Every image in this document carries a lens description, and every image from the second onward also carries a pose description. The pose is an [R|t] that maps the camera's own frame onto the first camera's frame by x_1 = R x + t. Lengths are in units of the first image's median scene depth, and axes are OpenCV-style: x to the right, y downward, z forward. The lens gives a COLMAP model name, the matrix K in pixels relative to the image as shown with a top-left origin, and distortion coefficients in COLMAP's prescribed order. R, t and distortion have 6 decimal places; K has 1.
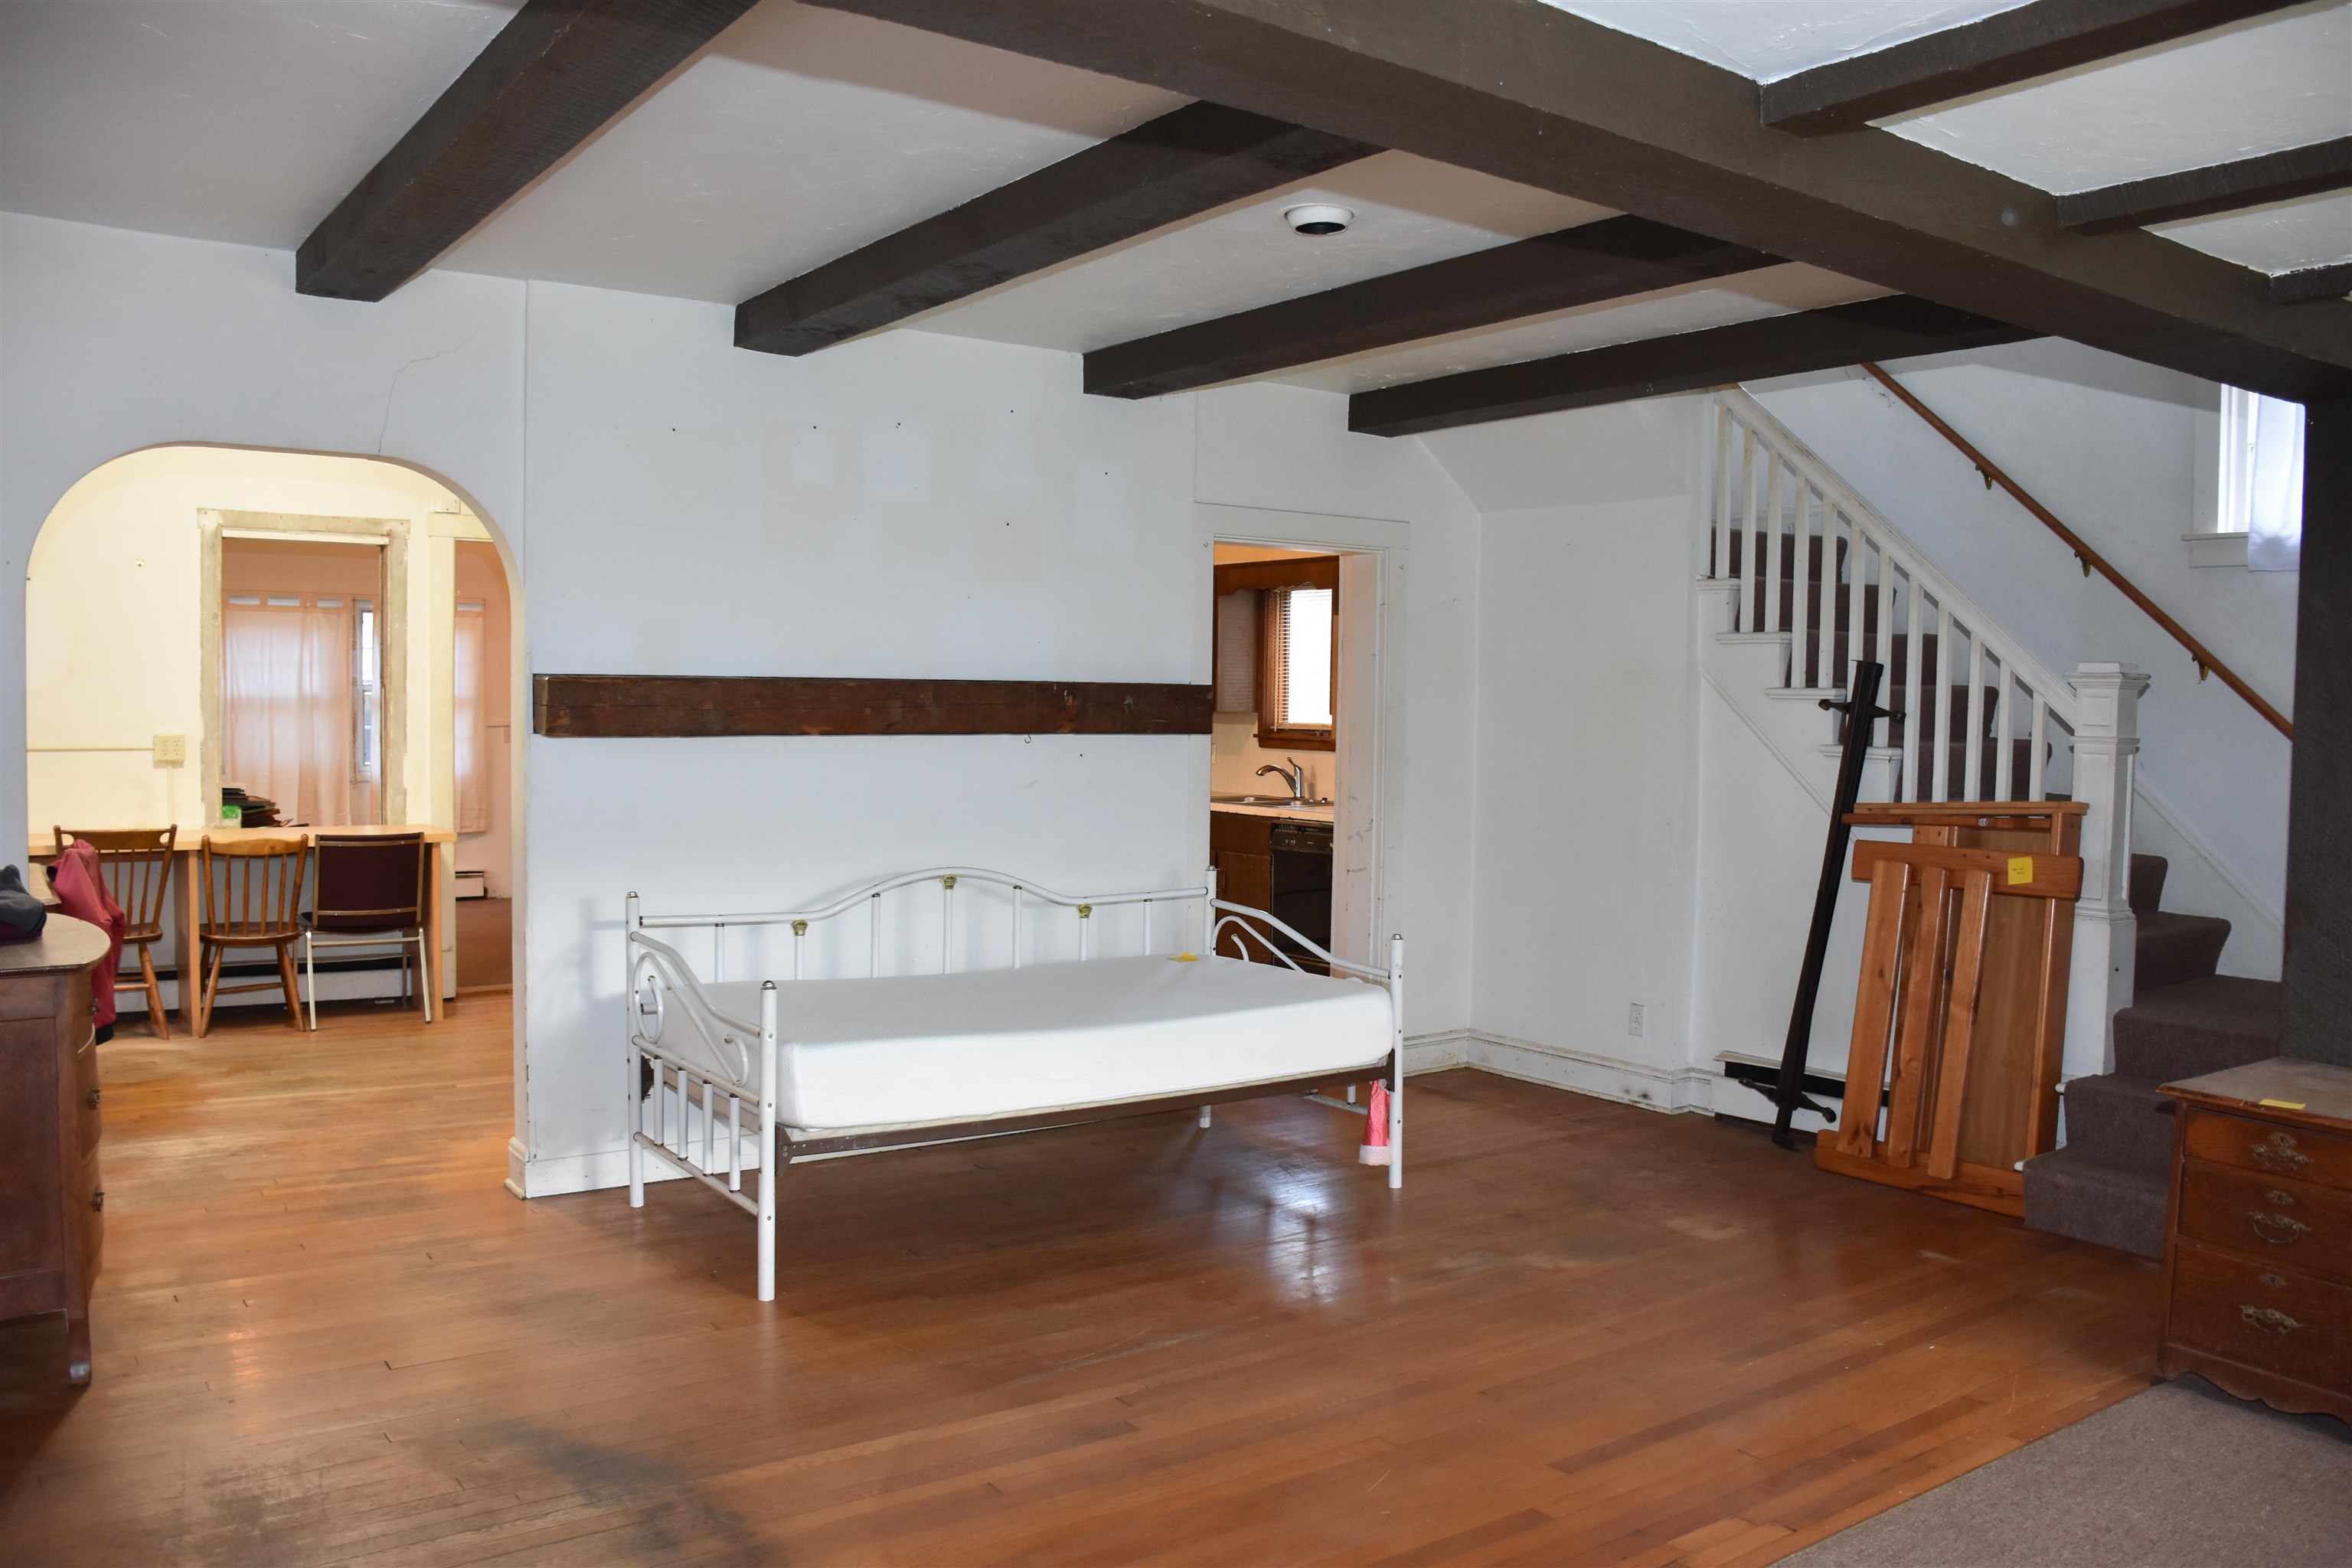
lens RADIAL K [[1837.3, 0, 1184.7], [0, 1837.3, 791.7], [0, 0, 1]] dist [-0.150223, 0.108895]
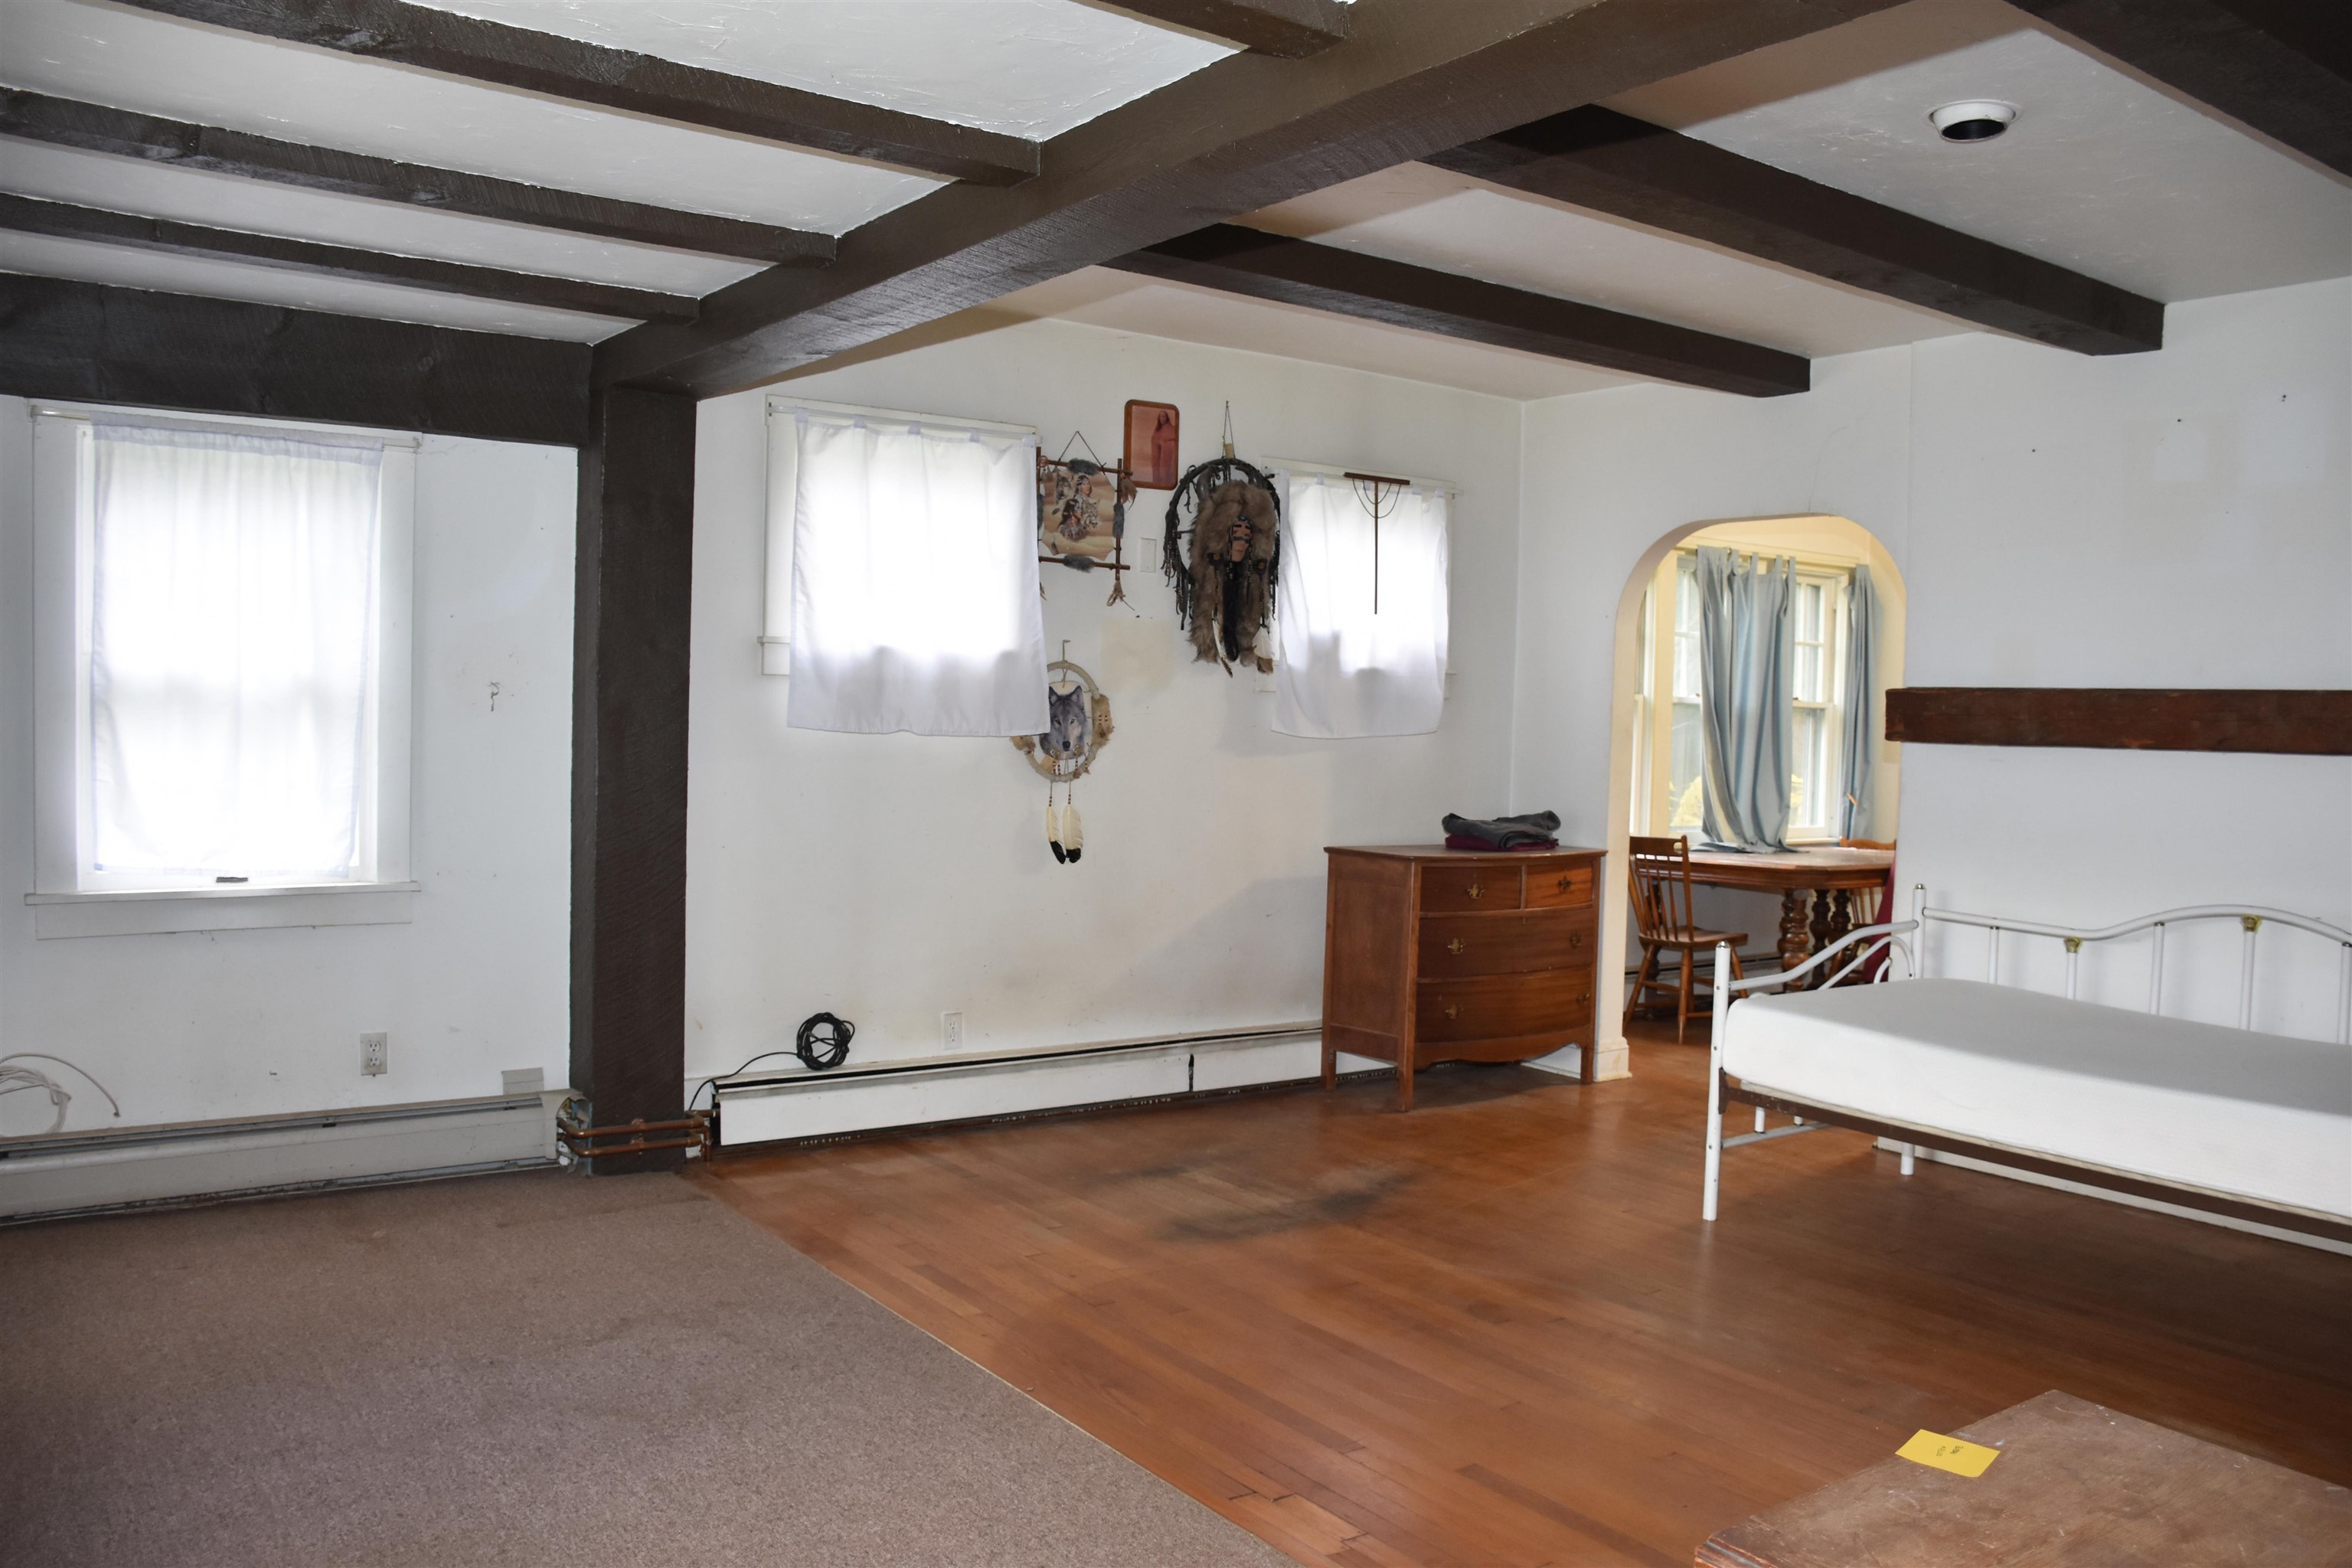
lens RADIAL K [[1837.3, 0, 1184.7], [0, 1837.3, 791.7], [0, 0, 1]] dist [-0.150223, 0.108895]
pose [[-0.006432, 0.028096, -0.999585, 0.722559], [-0.076810, 0.996638, 0.028507, 0.002725], [0.997025, 0.076961, -0.004253, 0.518564]]
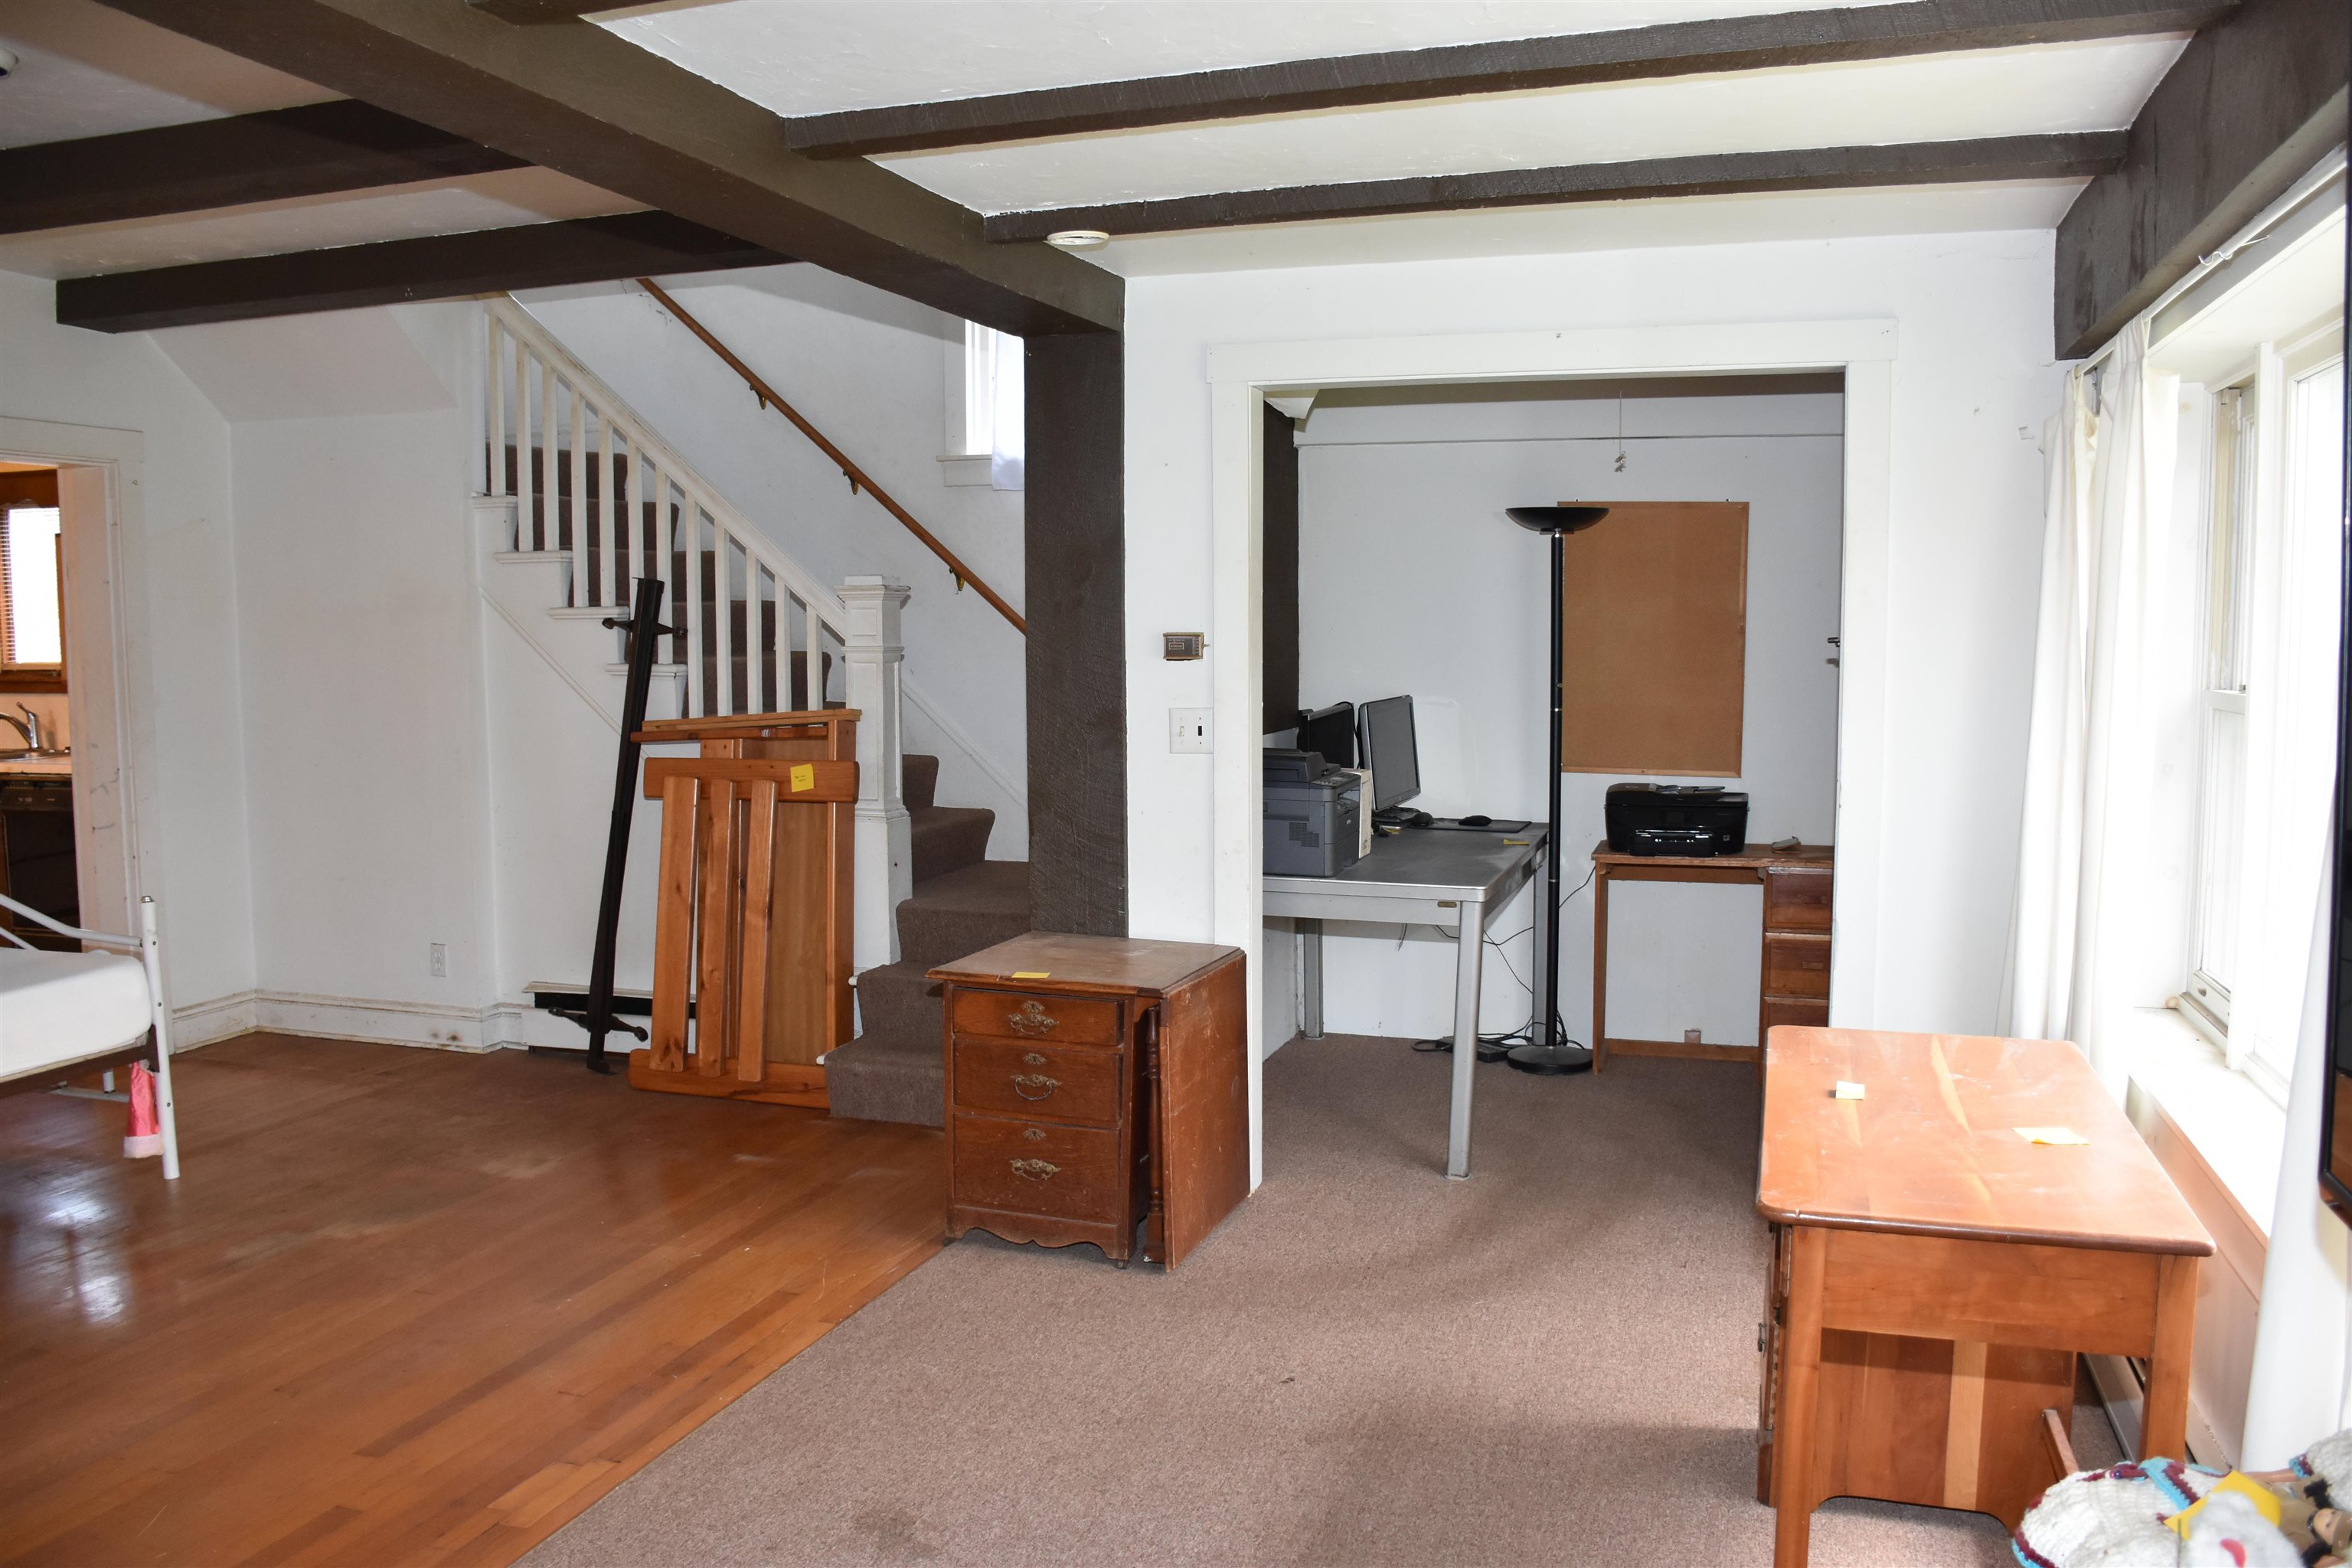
lens RADIAL K [[1837.3, 0, 1184.7], [0, 1837.3, 791.7], [0, 0, 1]] dist [-0.150223, 0.108895]
pose [[0.808331, -0.072233, 0.584280, 0.026120], [0.046504, 0.997178, 0.058942, 0.000016], [-0.586888, -0.020473, 0.809409, 0.010328]]
